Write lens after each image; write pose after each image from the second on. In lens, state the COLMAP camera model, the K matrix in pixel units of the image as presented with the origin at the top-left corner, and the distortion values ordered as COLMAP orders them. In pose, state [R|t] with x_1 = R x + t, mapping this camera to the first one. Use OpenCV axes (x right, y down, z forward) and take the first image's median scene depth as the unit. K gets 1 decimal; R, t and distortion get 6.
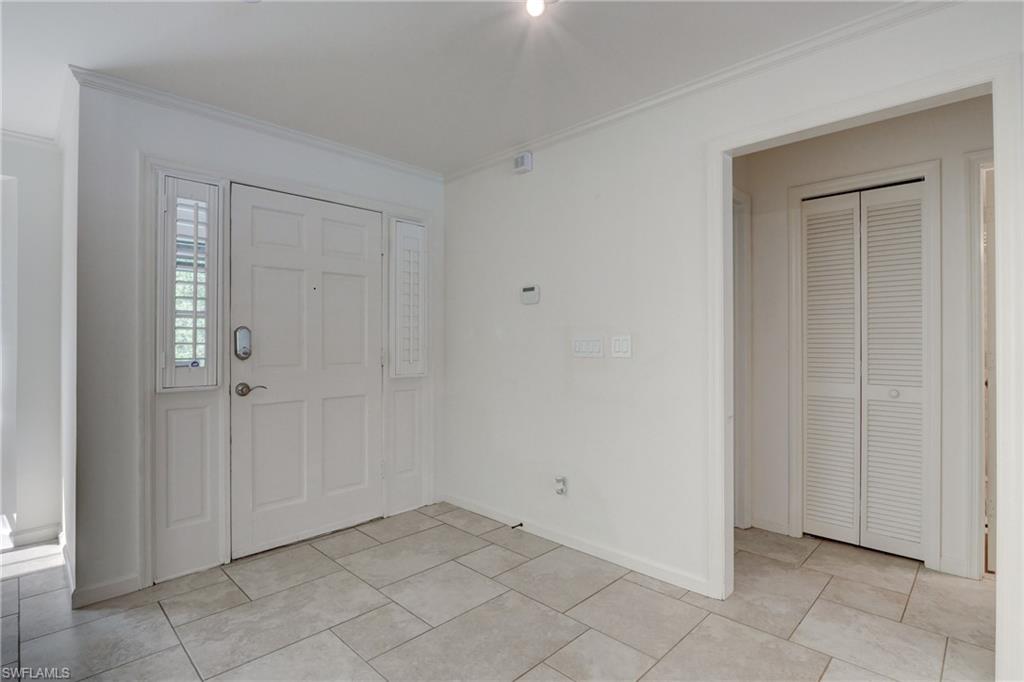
lens RADIAL K [[494.0, 0, 513.5], [0, 494.0, 340.7], [0, 0, 1]] dist [-0.024035, -0.000663]
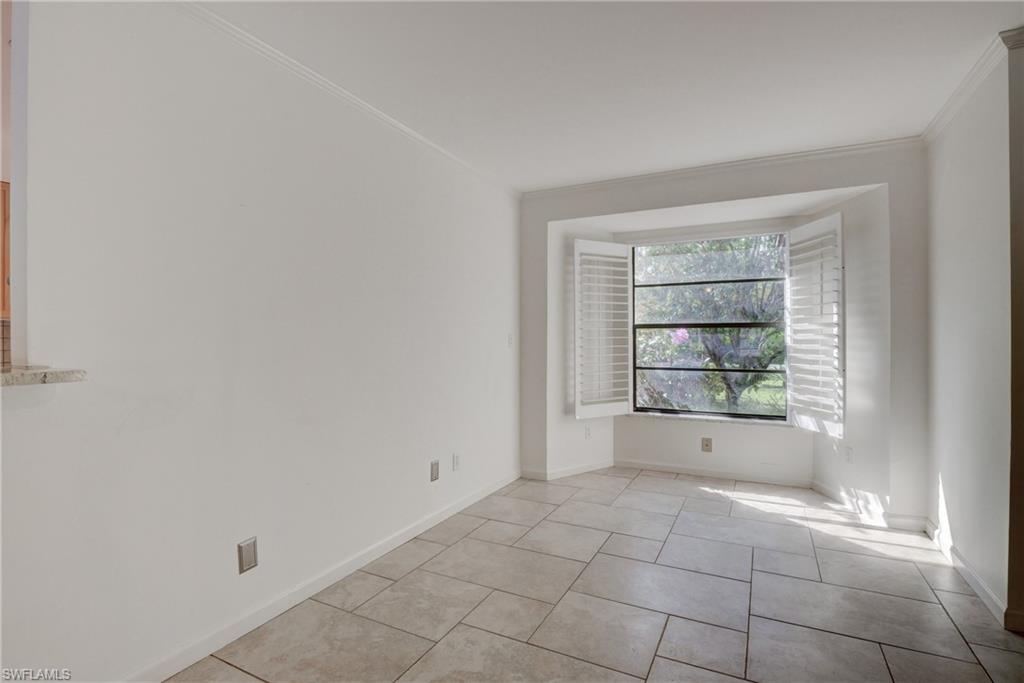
lens RADIAL K [[494.0, 0, 513.7], [0, 494.0, 339.2], [0, 0, 1]] dist [-0.024035, -0.000663]
pose [[0.295917, 0.003068, -0.955209, -0.254207], [0.002777, 0.999988, 0.004072, 0.002498], [0.955210, -0.003857, 0.295905, -0.120109]]
